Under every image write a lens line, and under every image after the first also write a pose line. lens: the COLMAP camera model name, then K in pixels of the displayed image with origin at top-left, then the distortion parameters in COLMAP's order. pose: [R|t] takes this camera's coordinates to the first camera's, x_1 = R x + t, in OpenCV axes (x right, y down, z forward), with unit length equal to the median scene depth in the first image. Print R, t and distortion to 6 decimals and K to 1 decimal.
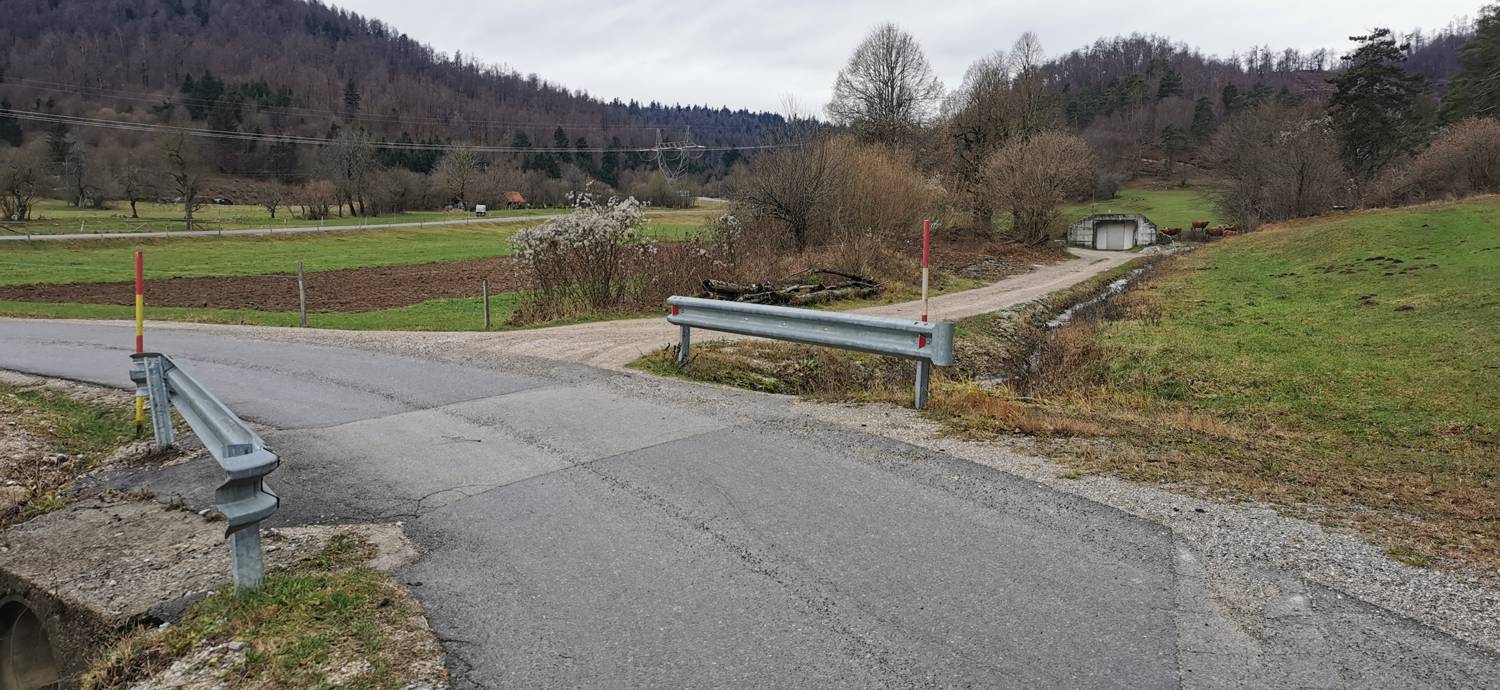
lens RADIAL K [[1127.6, 0, 748.3], [0, 1127.6, 359.4], [0, 0, 1]] dist [0.037512, -0.002043]
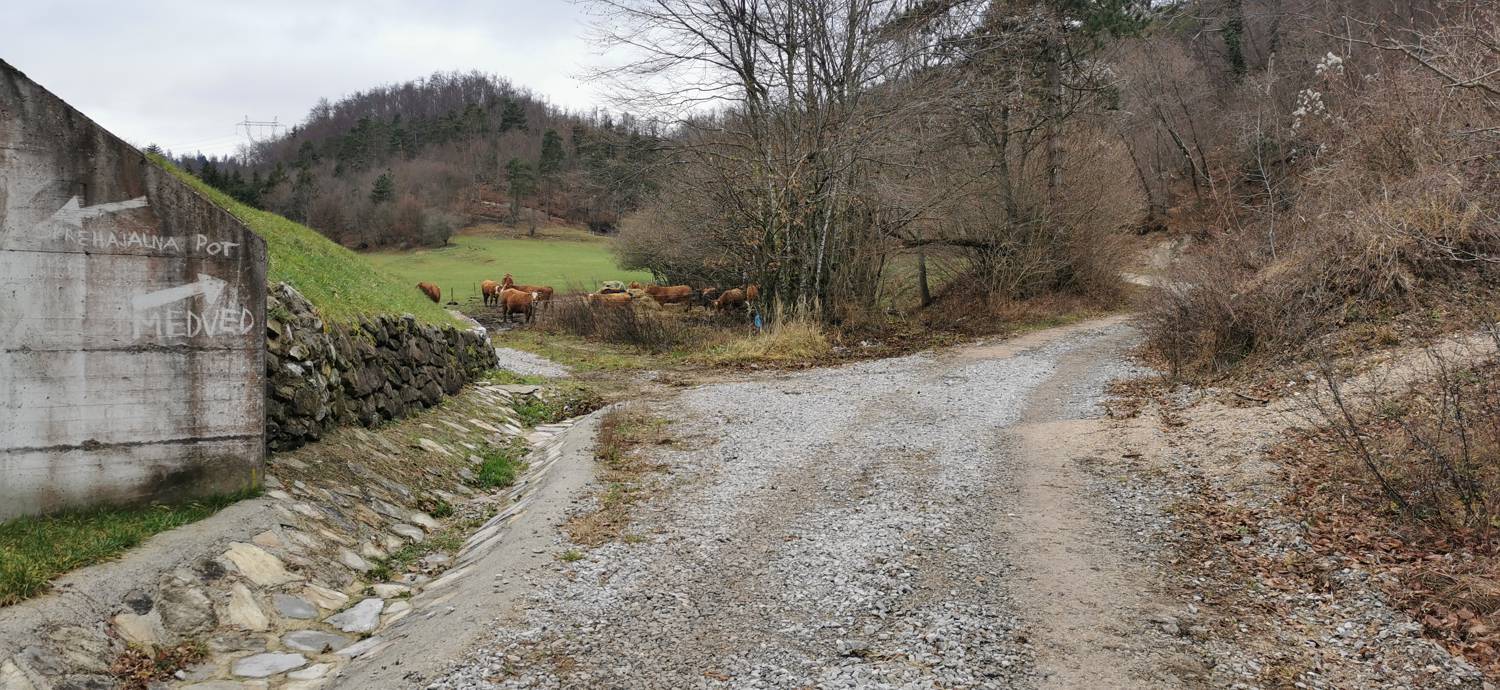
lens RADIAL K [[1127.6, 0, 748.3], [0, 1127.6, 359.4], [0, 0, 1]] dist [0.037512, -0.002043]
pose [[0.851700, -0.014095, 0.523841, 0.292064], [0.040141, 0.998456, -0.038399, -0.088314], [-0.522491, 0.053732, 0.850950, 0.766721]]
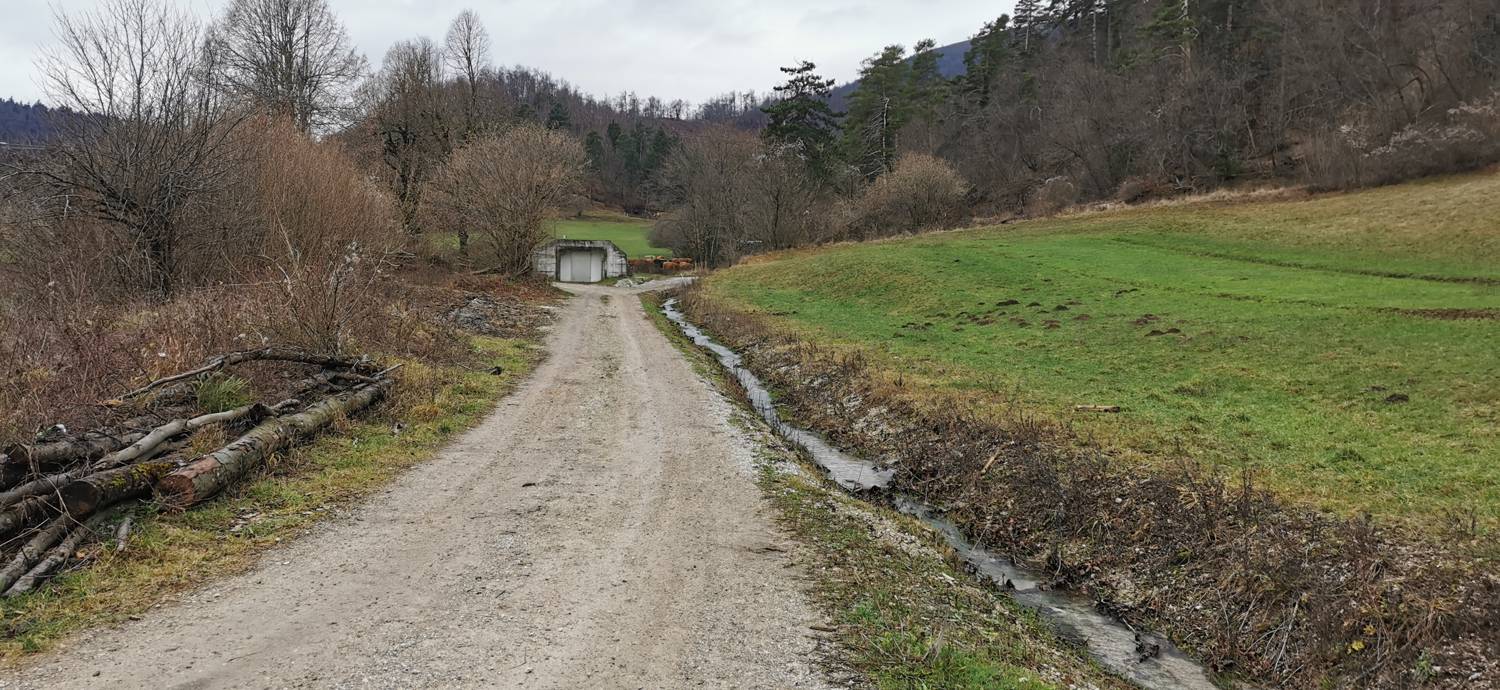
lens RADIAL K [[1127.6, 0, 748.3], [0, 1127.6, 359.4], [0, 0, 1]] dist [0.037512, -0.002043]
pose [[0.863349, -0.026989, 0.503886, 0.006152], [0.039145, 0.999142, -0.013555, -0.019921], [-0.503087, 0.031427, 0.863664, 0.184012]]
